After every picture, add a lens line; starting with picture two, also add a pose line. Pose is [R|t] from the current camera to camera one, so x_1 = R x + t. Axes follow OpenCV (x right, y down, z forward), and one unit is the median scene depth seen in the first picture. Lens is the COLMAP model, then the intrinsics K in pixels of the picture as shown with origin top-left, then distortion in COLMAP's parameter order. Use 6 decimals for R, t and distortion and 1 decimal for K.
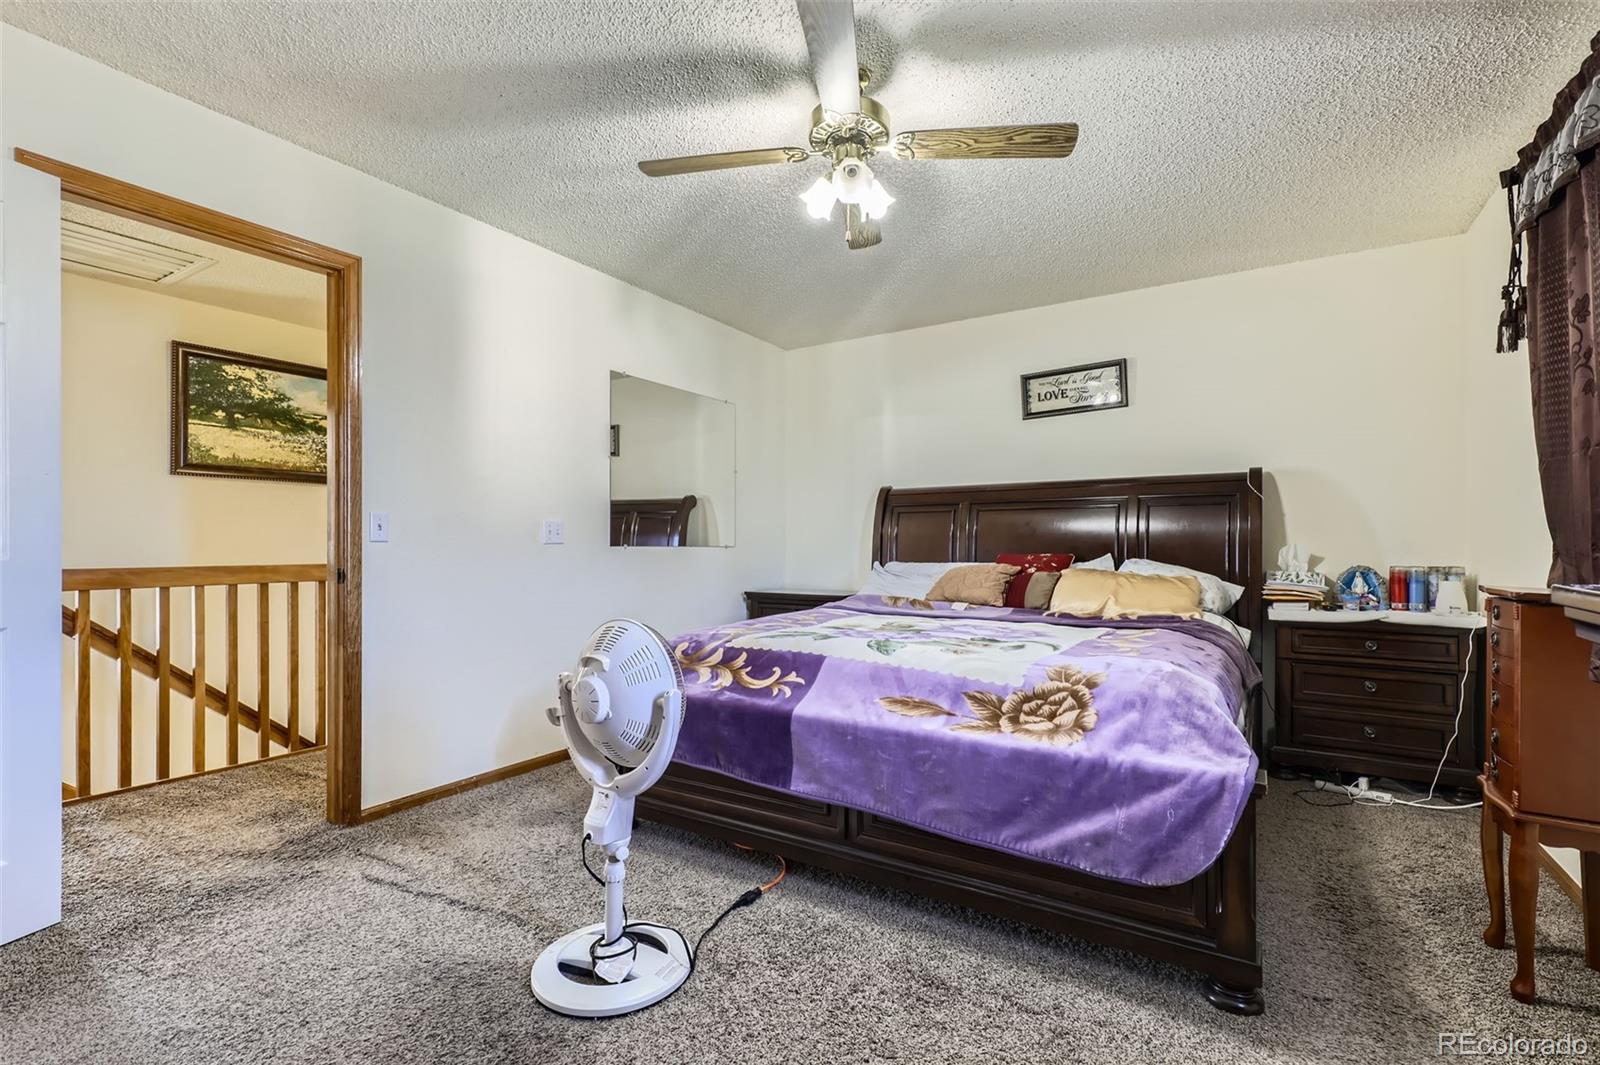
lens RADIAL K [[730.7, 0, 795.1], [0, 730.7, 538.8], [0, 0, 1]] dist [0.004590, -0.002439]
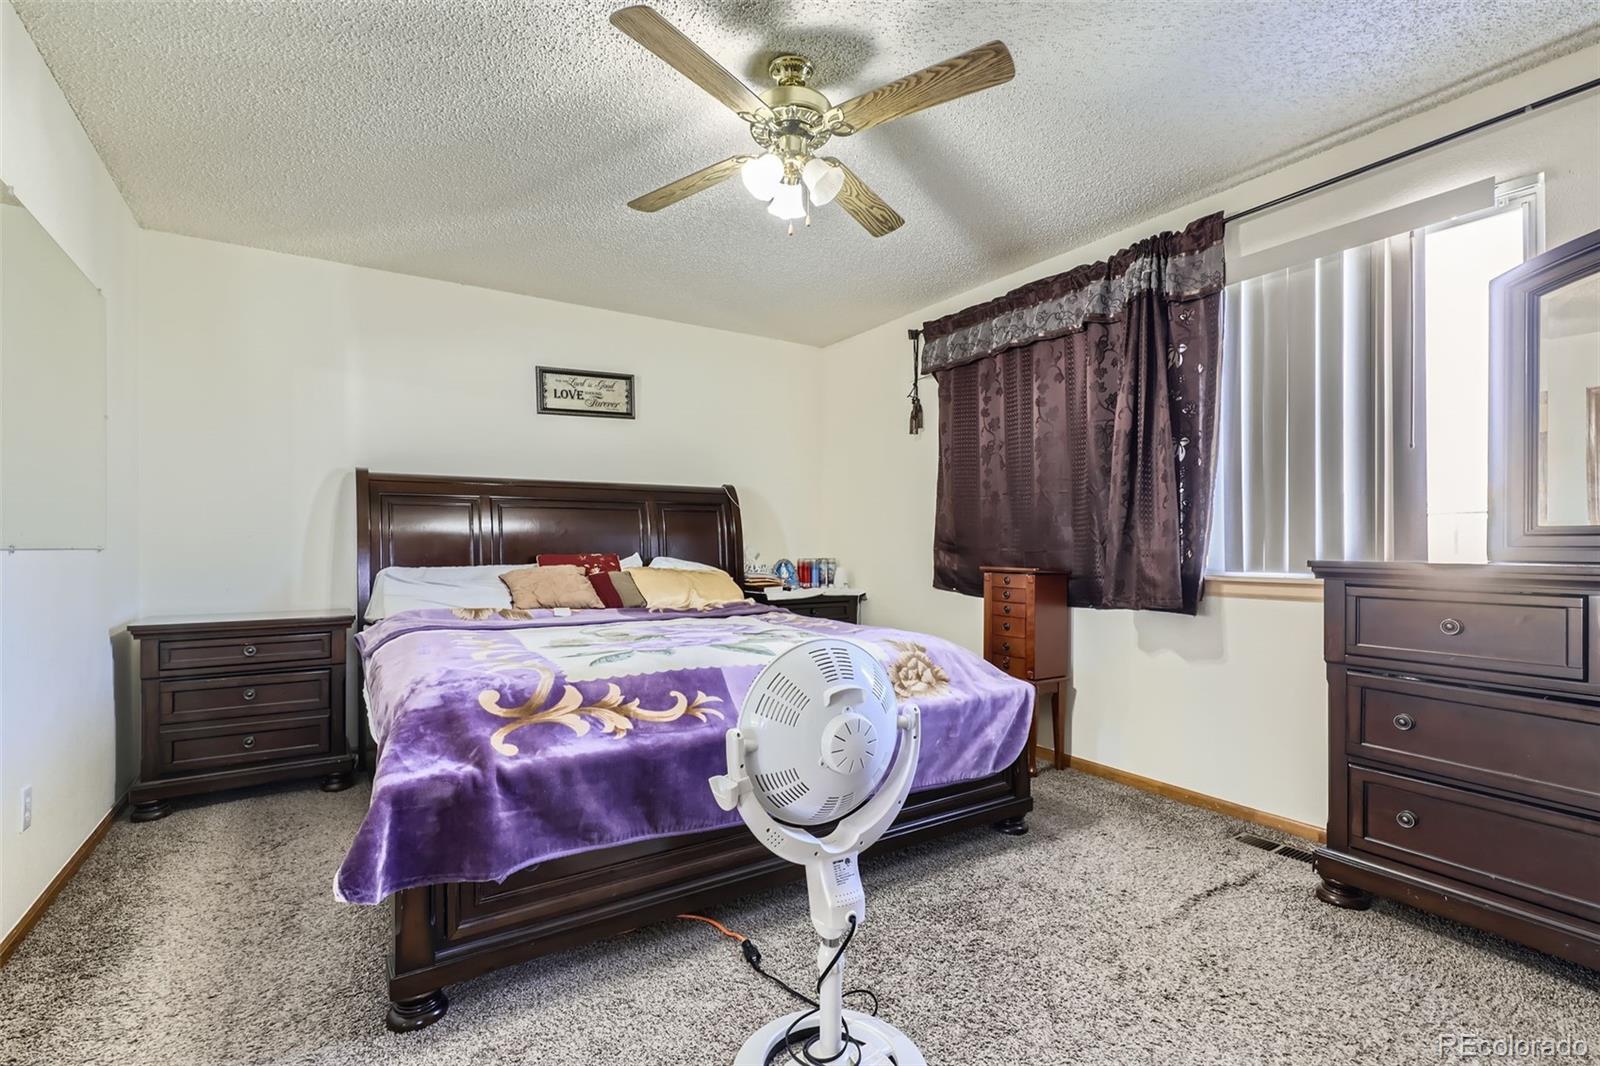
lens RADIAL K [[730.7, 0, 796.7], [0, 730.7, 539.8], [0, 0, 1]] dist [0.004590, -0.002439]
pose [[0.418909, 0.004750, 0.908016, -0.471331], [-0.006338, 0.999977, -0.002307, 0.001974], [-0.908006, -0.004788, 0.418929, 0.338486]]
